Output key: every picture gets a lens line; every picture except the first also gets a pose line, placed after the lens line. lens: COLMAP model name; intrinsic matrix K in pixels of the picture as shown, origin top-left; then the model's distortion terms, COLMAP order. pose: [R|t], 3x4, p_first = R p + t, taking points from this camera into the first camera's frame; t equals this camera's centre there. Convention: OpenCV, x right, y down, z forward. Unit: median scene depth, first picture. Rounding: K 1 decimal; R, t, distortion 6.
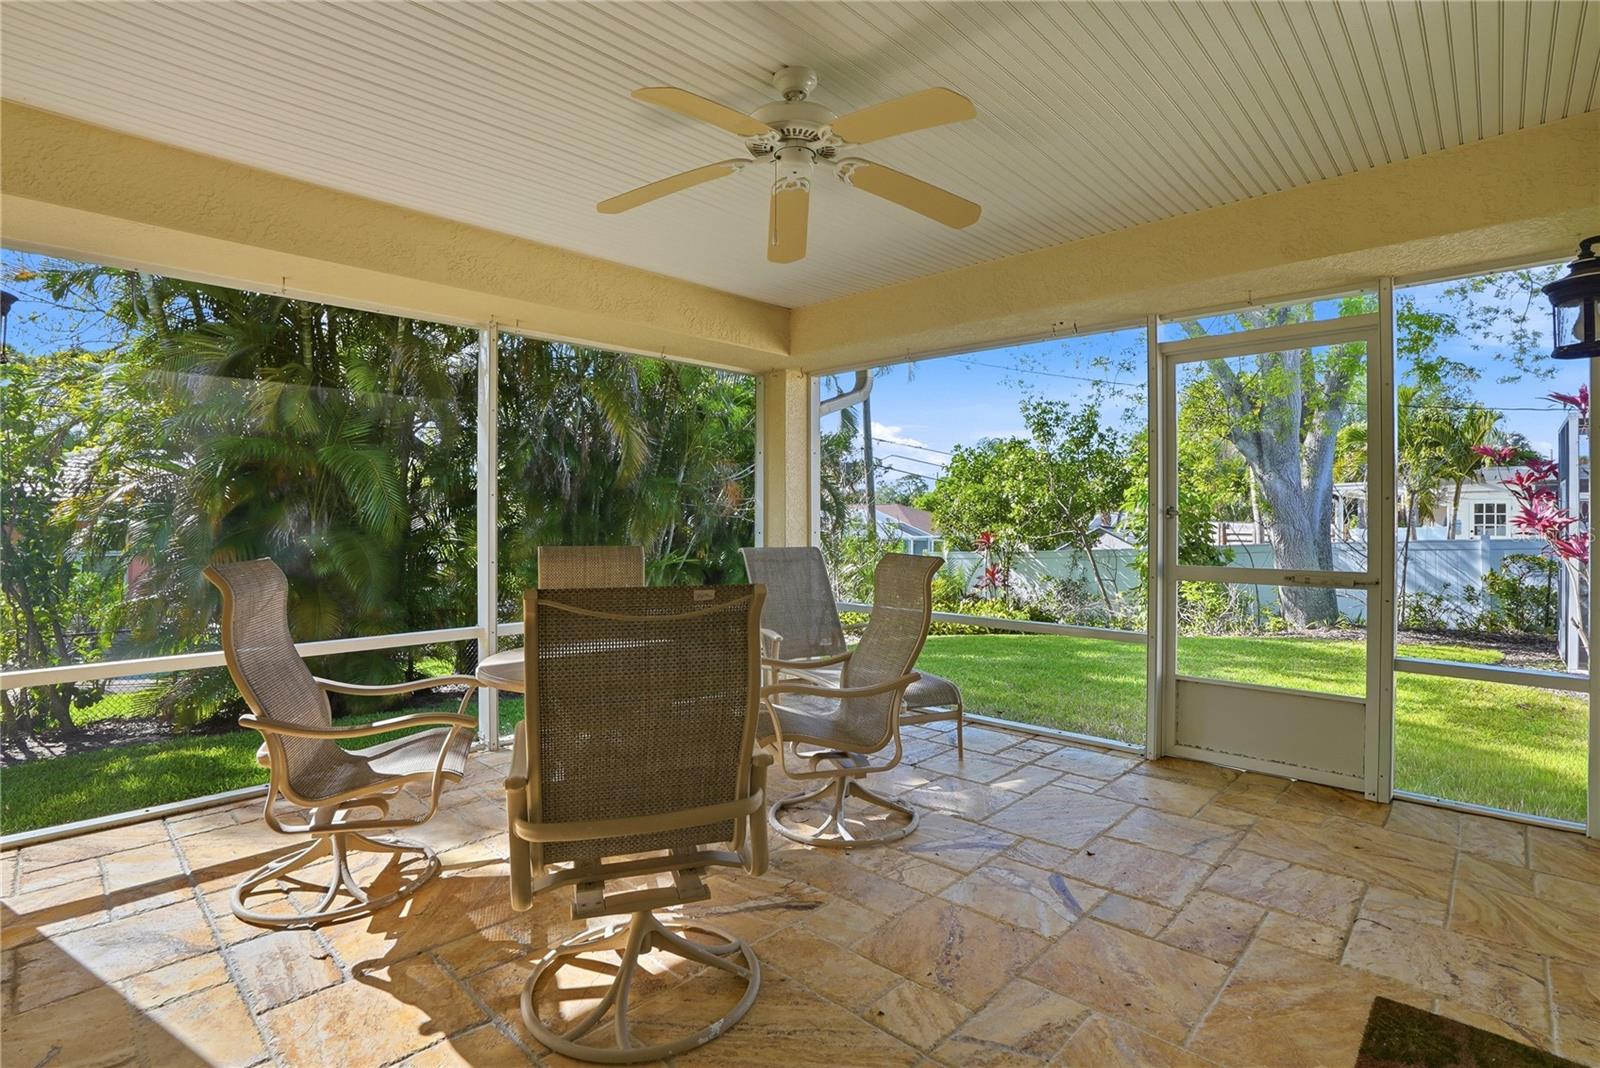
lens RADIAL K [[754.5, 0, 797.4], [0, 754.5, 524.7], [0, 0, 1]] dist [-0.027482, 0.004440]
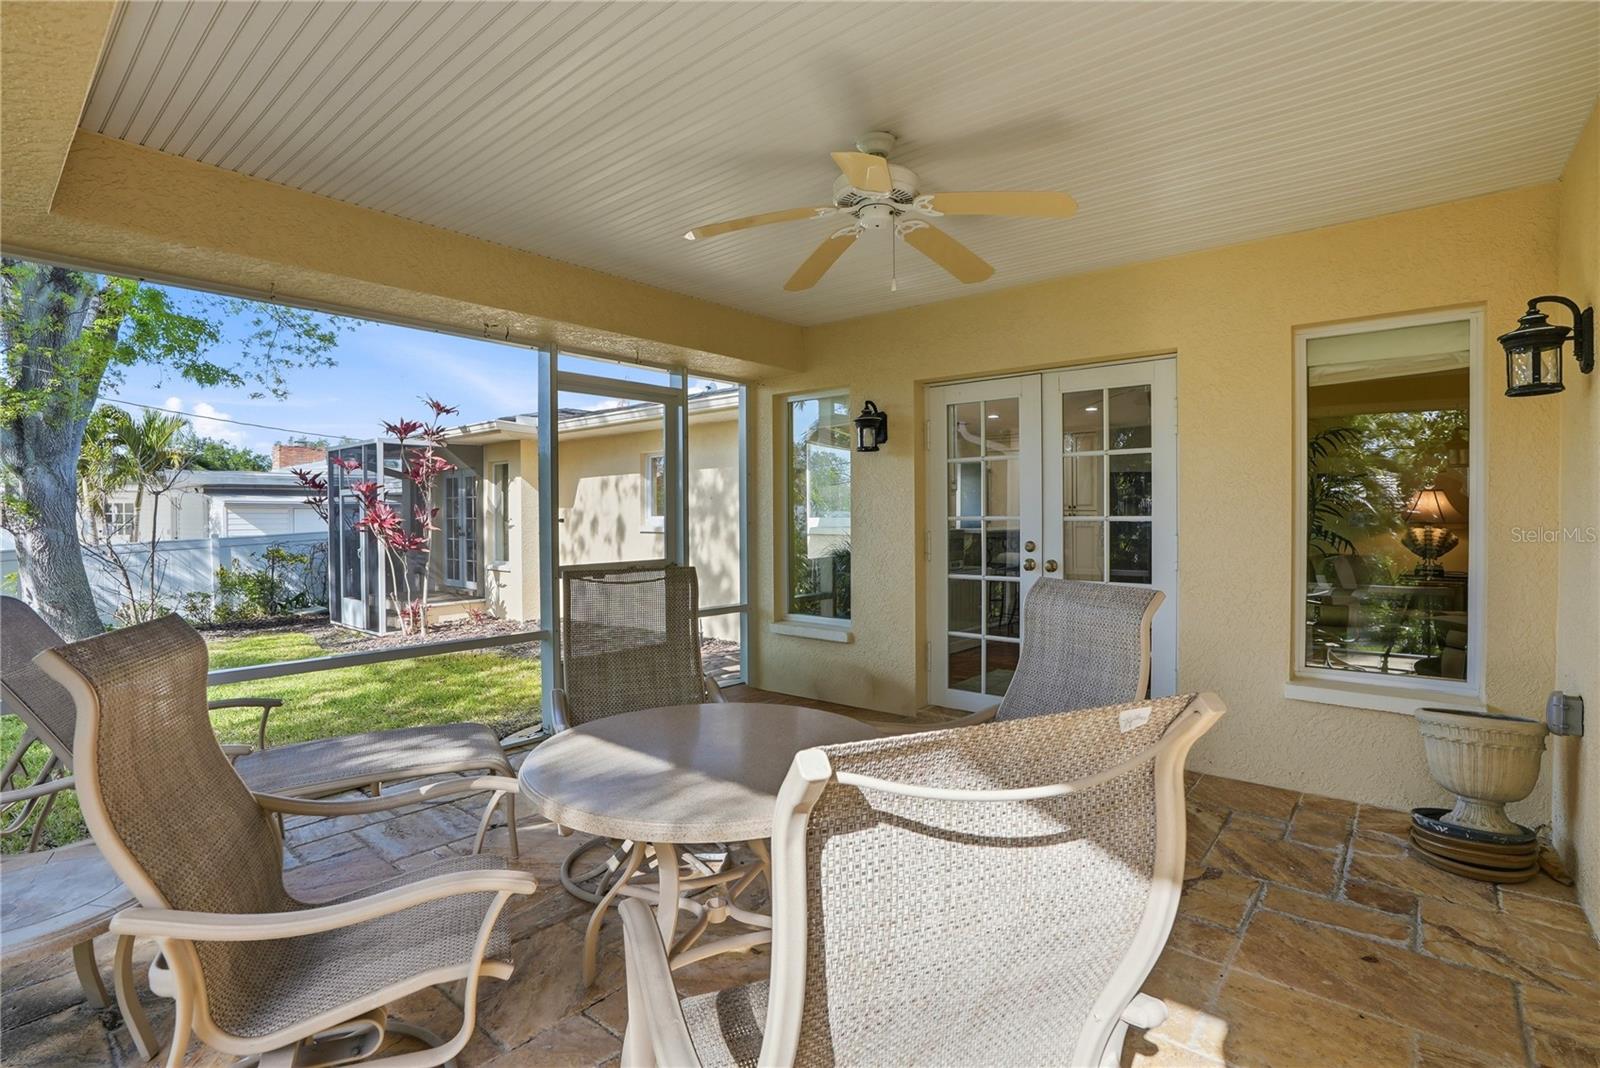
lens RADIAL K [[754.5, 0, 795.9], [0, 754.5, 523.1], [0, 0, 1]] dist [-0.027482, 0.004440]
pose [[-0.060242, -0.020114, 0.997981, -0.215223], [0.019451, 0.999583, 0.021320, -0.007983], [-0.997994, 0.020696, -0.059826, 0.224301]]
